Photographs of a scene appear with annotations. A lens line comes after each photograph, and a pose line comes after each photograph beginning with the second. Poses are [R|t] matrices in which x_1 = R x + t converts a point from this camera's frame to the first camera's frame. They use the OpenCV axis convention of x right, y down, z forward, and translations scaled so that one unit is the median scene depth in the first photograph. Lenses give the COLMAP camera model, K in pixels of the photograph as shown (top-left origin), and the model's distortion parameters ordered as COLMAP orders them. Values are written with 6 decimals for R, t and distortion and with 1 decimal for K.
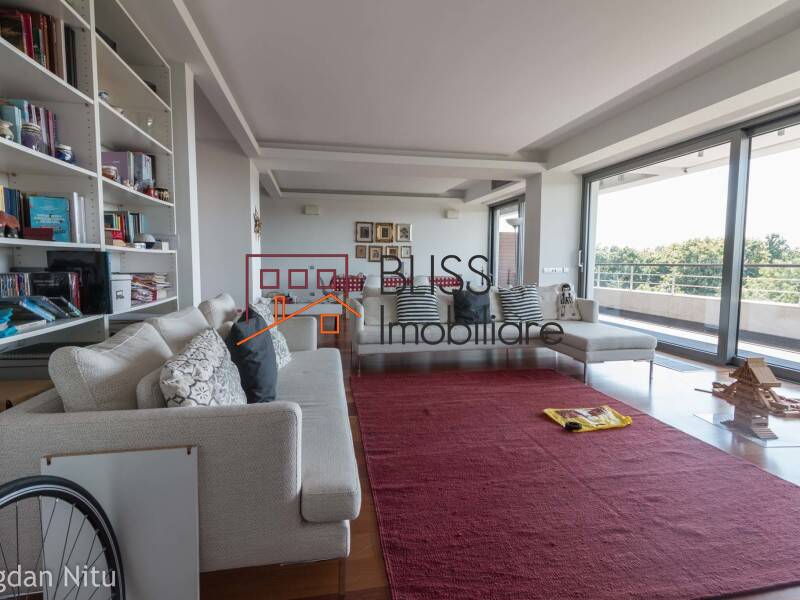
lens RADIAL K [[414.3, 0, 400.0], [0, 414.3, 300.0], [0, 0, 1]] dist [-0.000215, -0.000038]
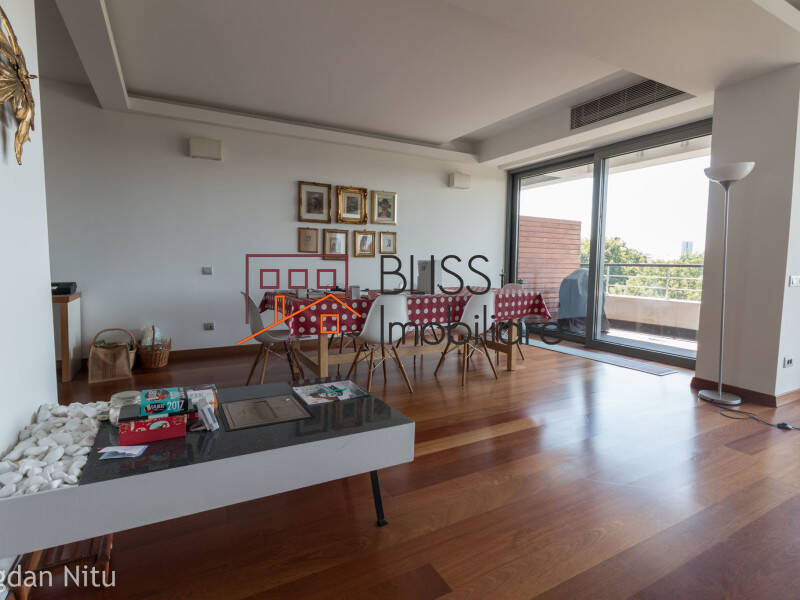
lens RADIAL K [[358.6, 0, 400.0], [0, 358.6, 300.0], [0, 0, 1]] dist [-0.075238, -0.000257]
pose [[0.954400, -0.035579, 0.296404, -0.118180], [0.031919, 0.999343, 0.017181, -0.045401], [-0.296820, -0.006937, 0.954908, 0.535687]]
